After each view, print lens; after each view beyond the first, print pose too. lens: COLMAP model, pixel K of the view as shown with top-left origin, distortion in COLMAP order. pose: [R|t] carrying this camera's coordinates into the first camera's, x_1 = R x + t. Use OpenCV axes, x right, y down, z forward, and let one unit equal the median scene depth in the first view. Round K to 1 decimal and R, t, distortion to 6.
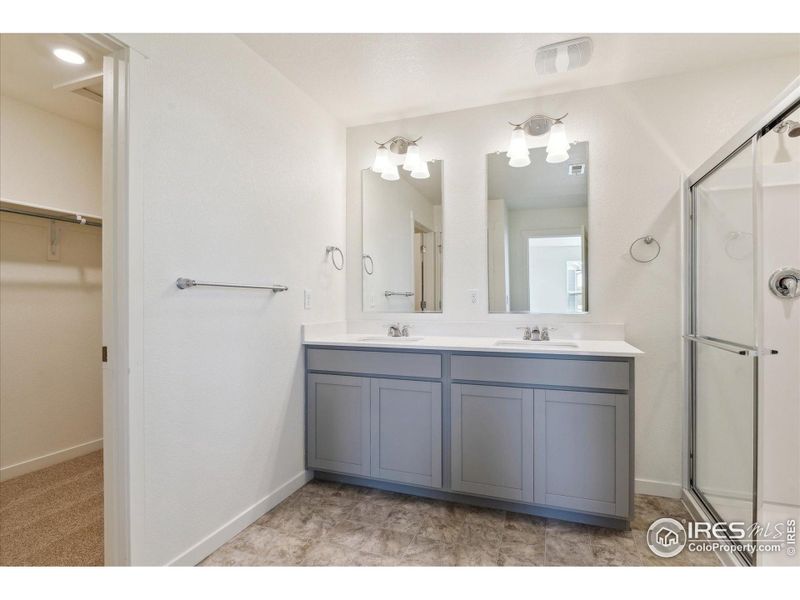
lens RADIAL K [[401.1, 0, 403.3], [0, 401.1, 295.0], [0, 0, 1]] dist [0.033168, 0.000032]
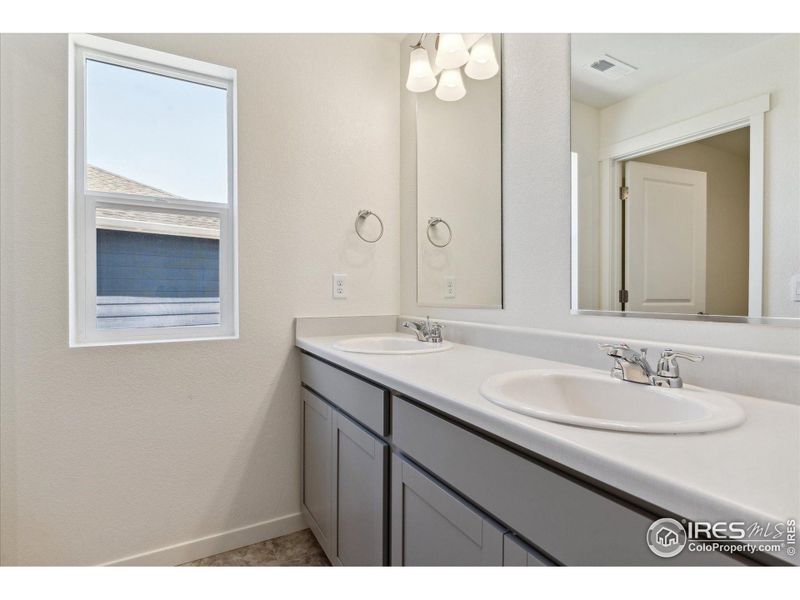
lens RADIAL K [[401.1, 0, 403.3], [0, 401.1, 295.0], [0, 0, 1]] dist [0.033168, 0.000032]
pose [[0.738463, 0.014945, -0.674128, 0.386731], [0.003481, 0.999657, 0.025975, 0.008231], [0.674285, -0.021528, 0.738157, 0.519715]]
